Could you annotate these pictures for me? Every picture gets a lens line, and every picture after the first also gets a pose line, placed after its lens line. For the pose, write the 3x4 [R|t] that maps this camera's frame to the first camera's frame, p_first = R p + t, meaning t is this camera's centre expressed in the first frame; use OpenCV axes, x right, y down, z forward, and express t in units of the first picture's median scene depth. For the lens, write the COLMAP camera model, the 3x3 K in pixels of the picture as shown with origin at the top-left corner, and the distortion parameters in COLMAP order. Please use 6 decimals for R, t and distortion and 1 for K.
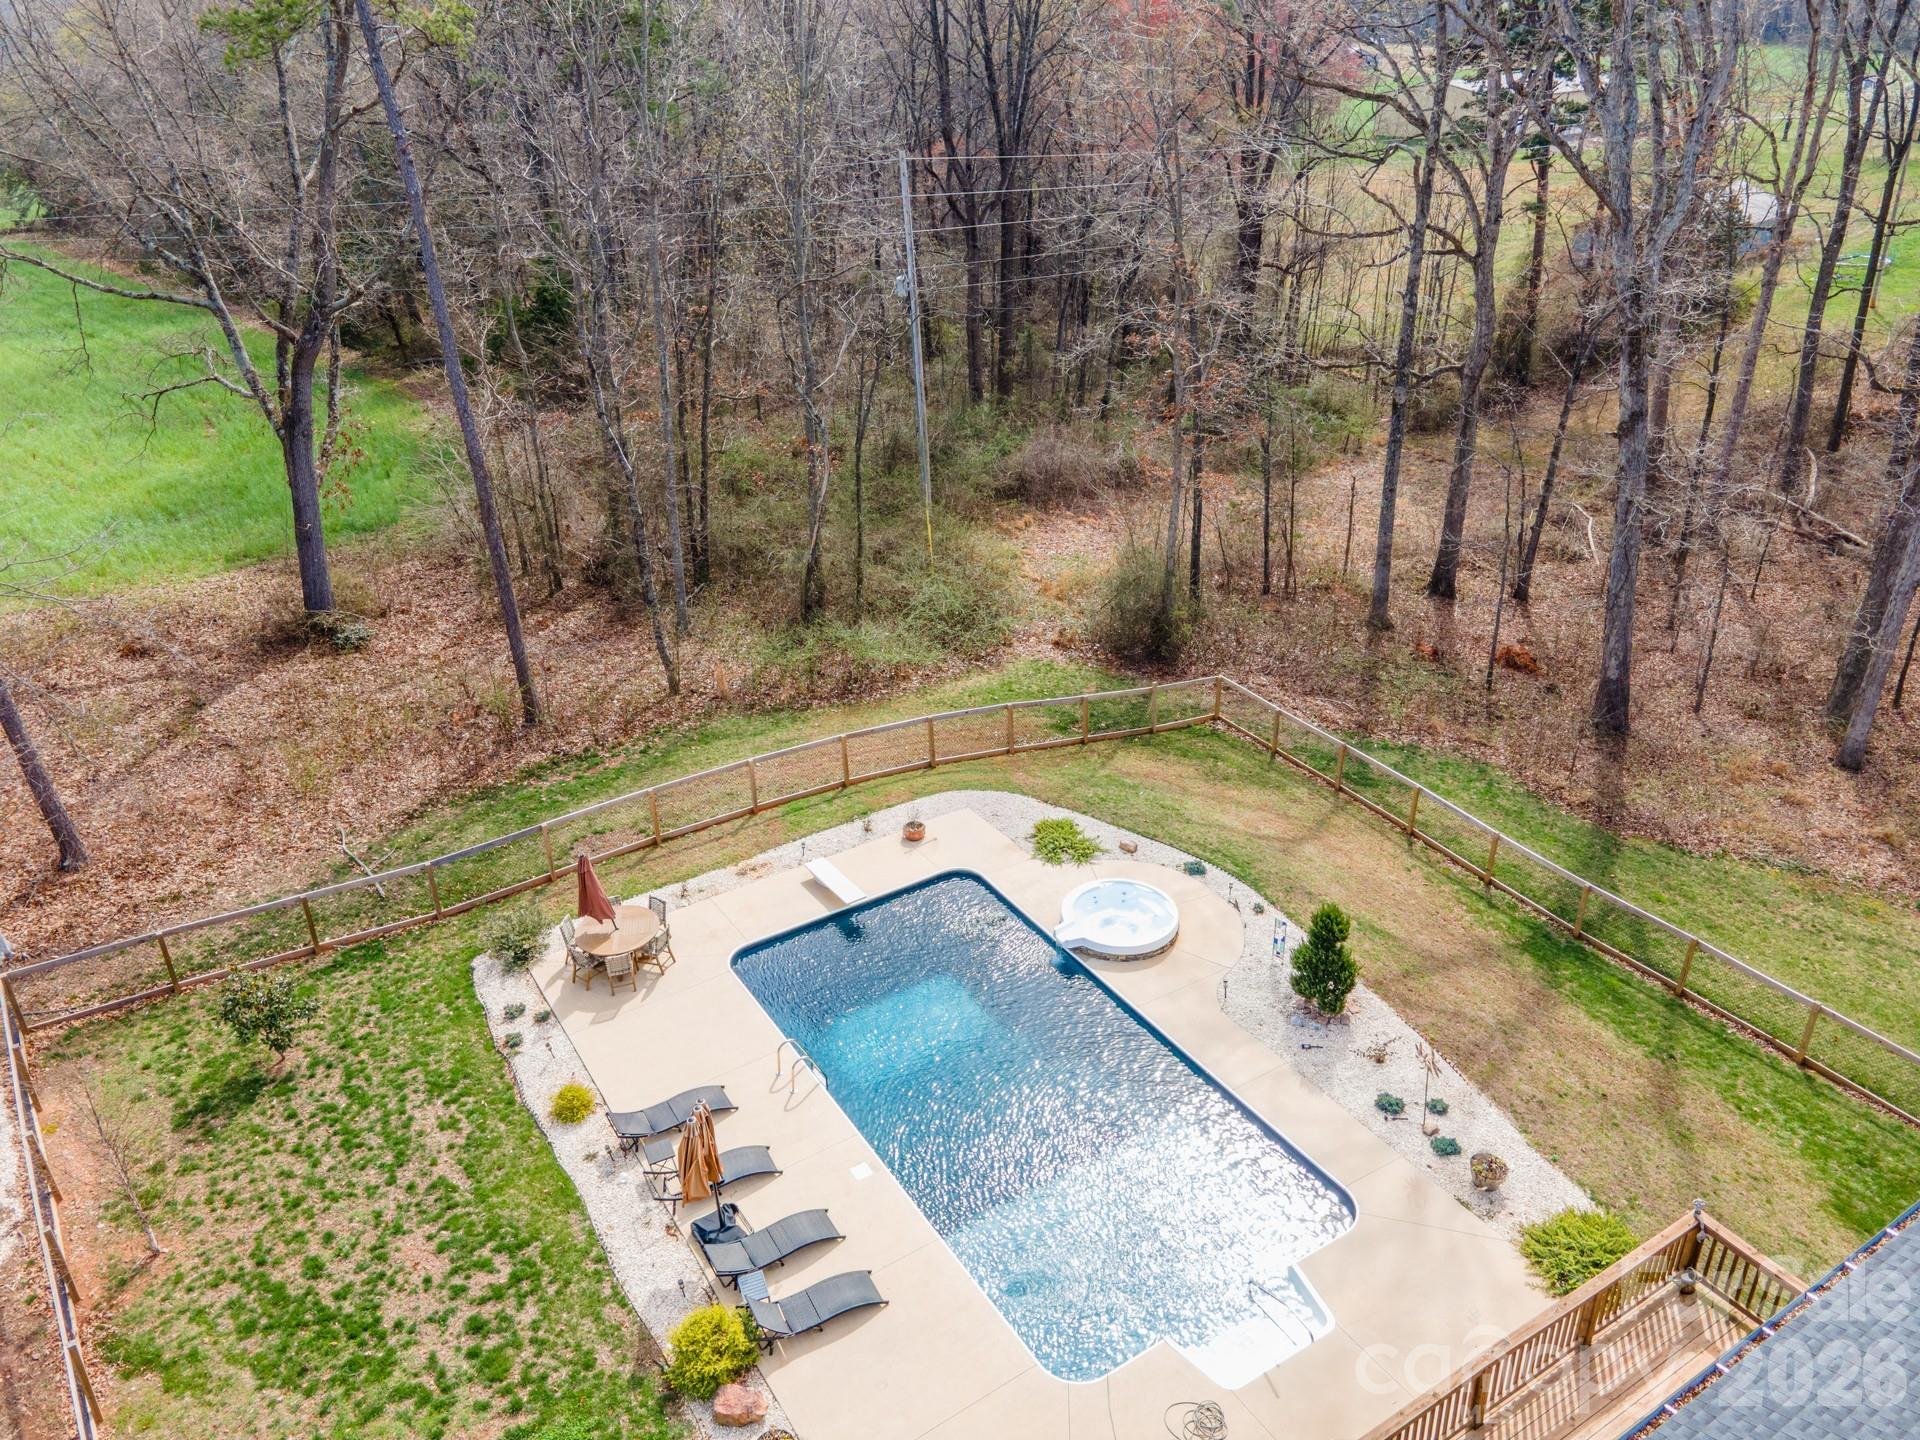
lens RADIAL K [[1400.3, 0, 960.0], [0, 1400.3, 720.0], [0, 0, 1]] dist [0.034756, 0.034221]
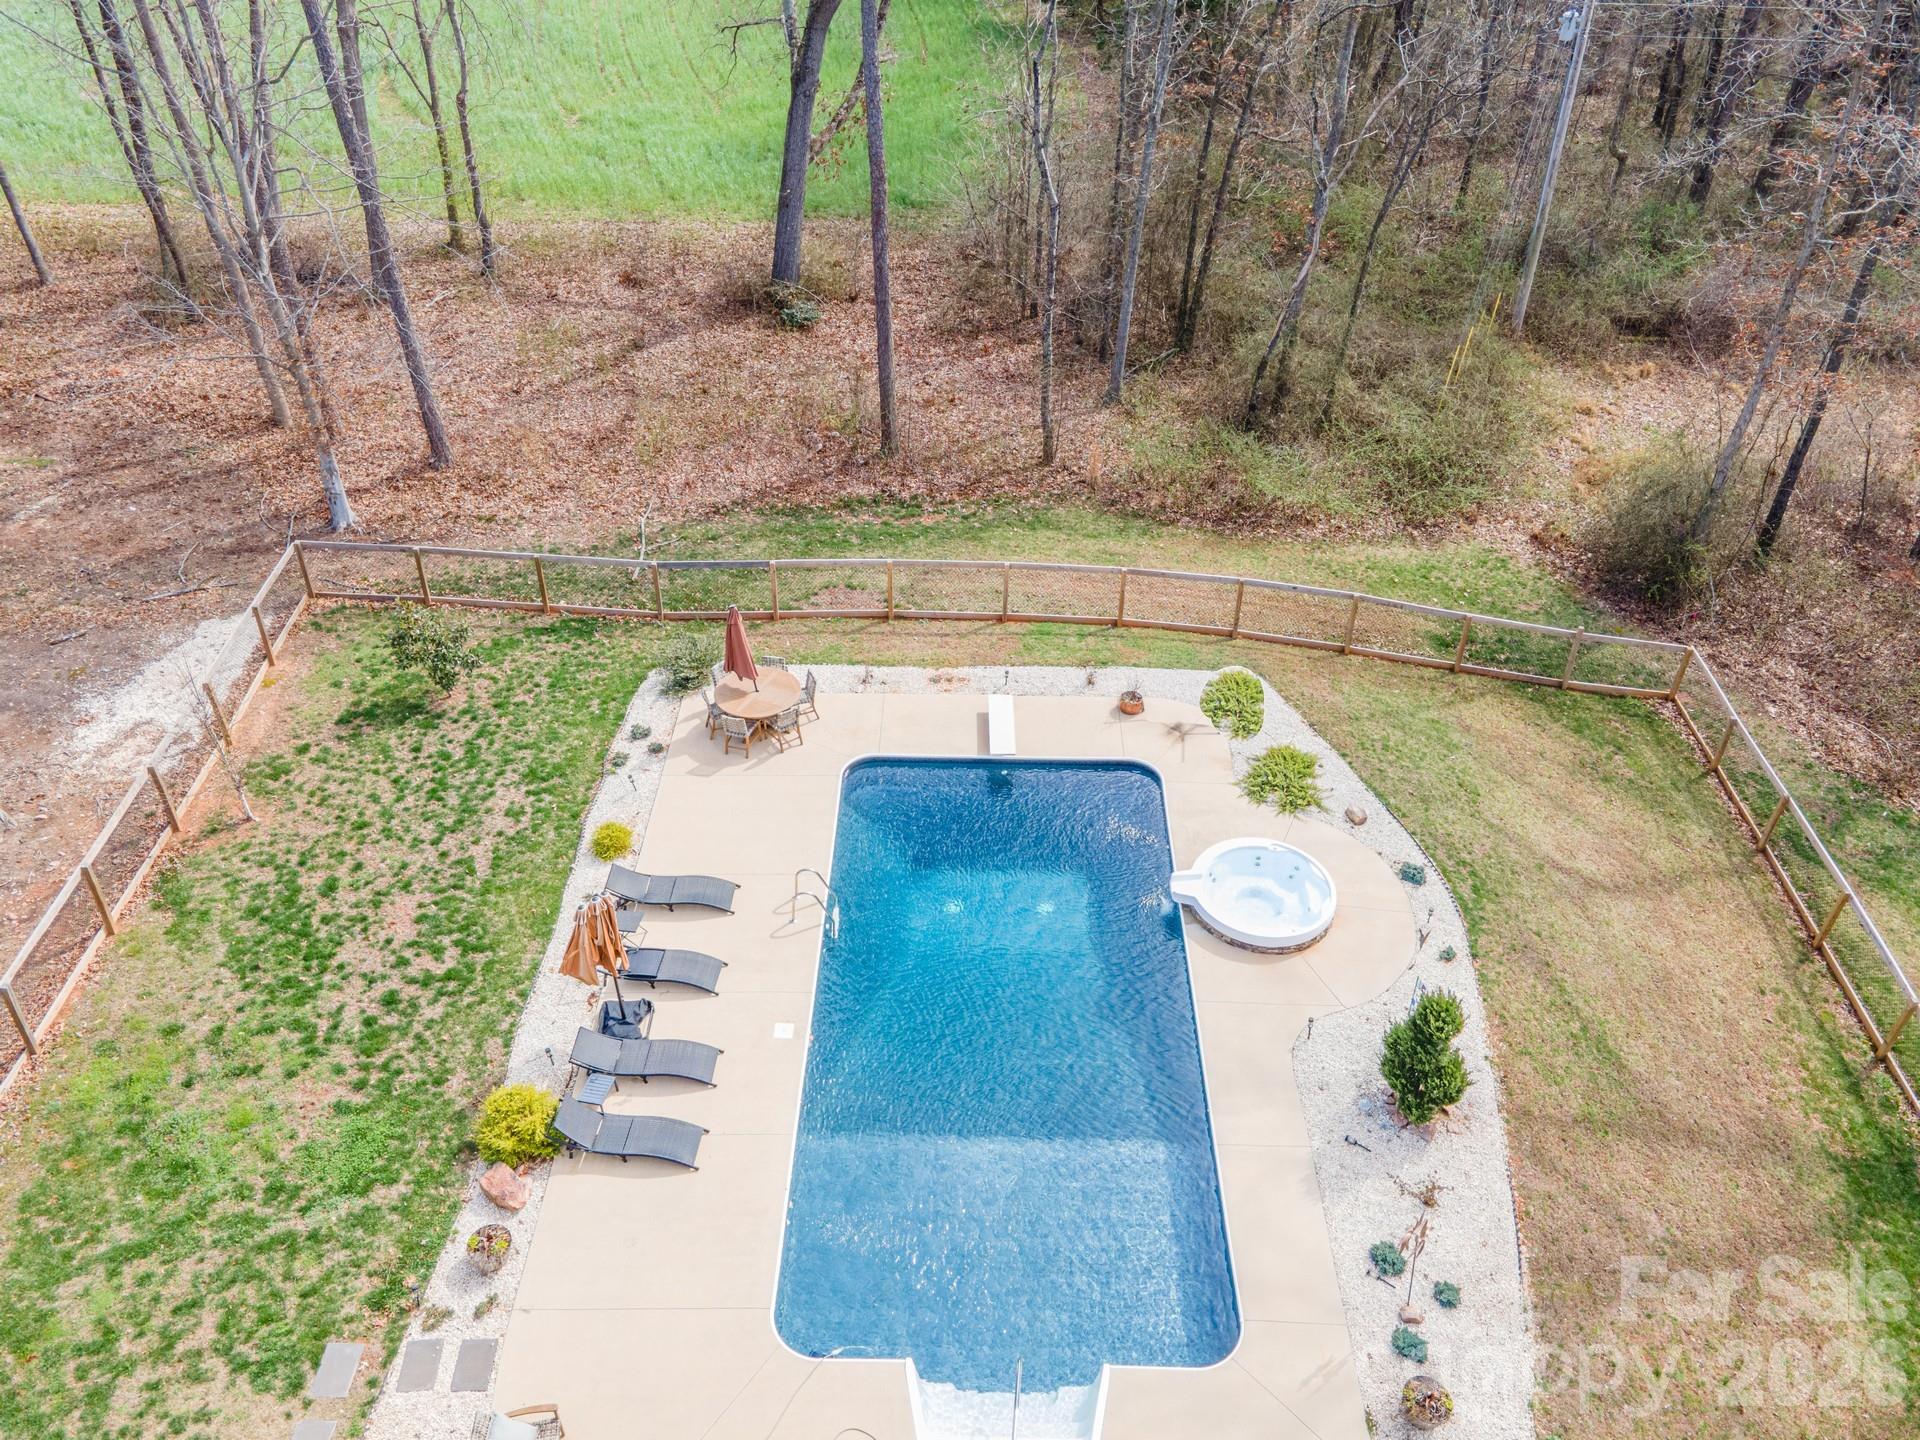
lens RADIAL K [[1484.7, 0, 960.0], [0, 1484.7, 720.0], [0, 0, 1]] dist [0.033825, 0.010766]
pose [[0.837140, 0.354690, -0.416403, 0.338413], [-0.277599, 0.931435, 0.235304, -0.123112], [0.471313, -0.081389, 0.878203, 0.199986]]
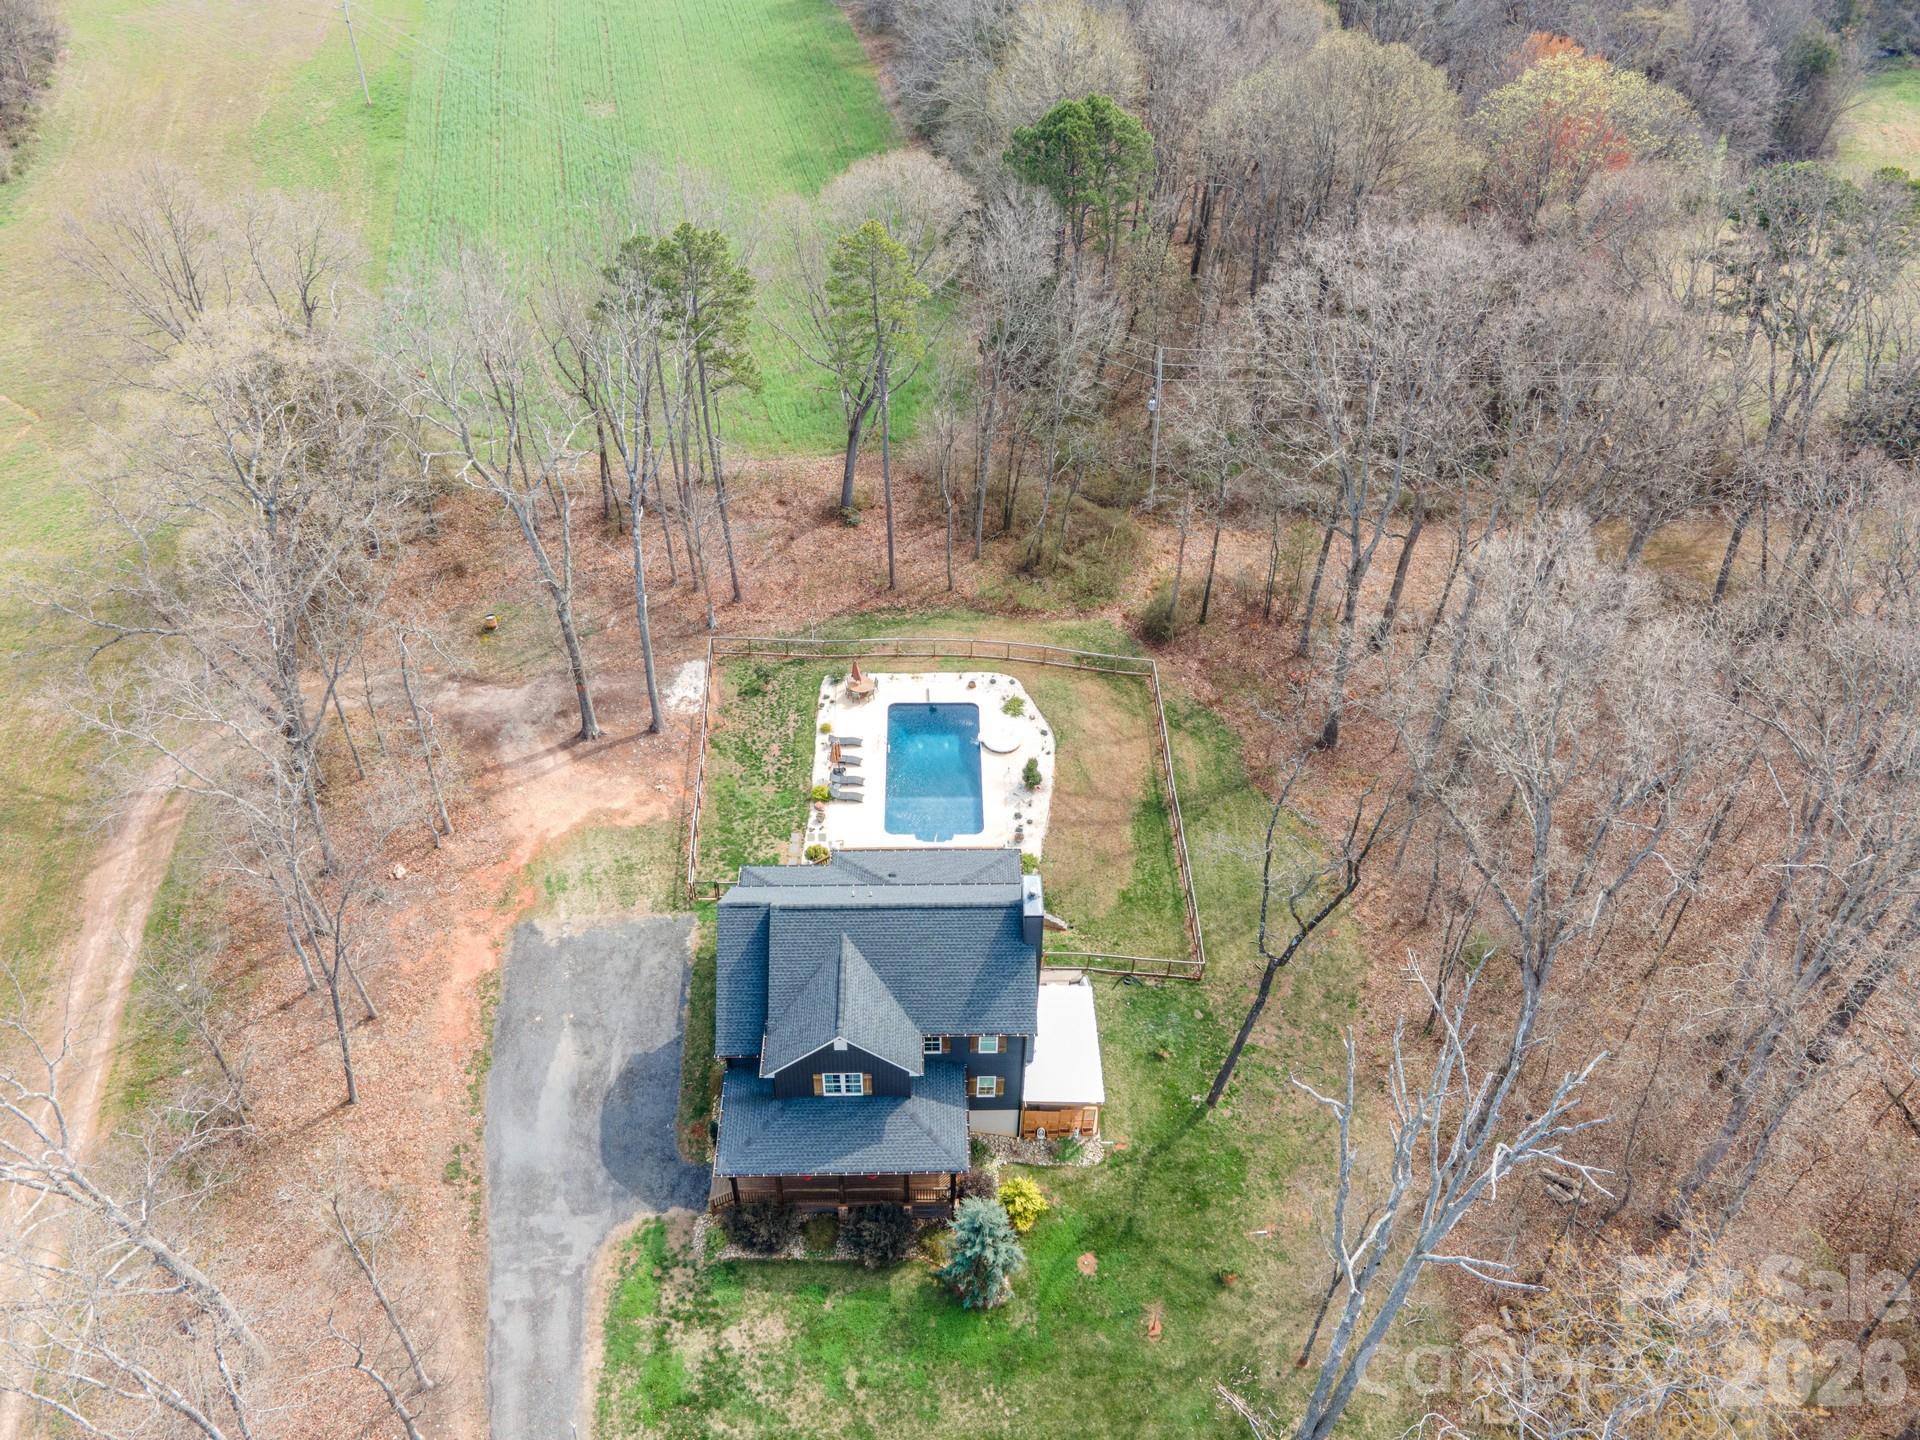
lens RADIAL K [[1484.7, 0, 960.0], [0, 1484.7, 720.0], [0, 0, 1]] dist [0.033825, 0.010766]
pose [[0.855842, 0.365599, -0.365885, 1.401170], [-0.267384, 0.918252, 0.292095, -0.948901], [0.442764, -0.152155, 0.883634, -2.200580]]
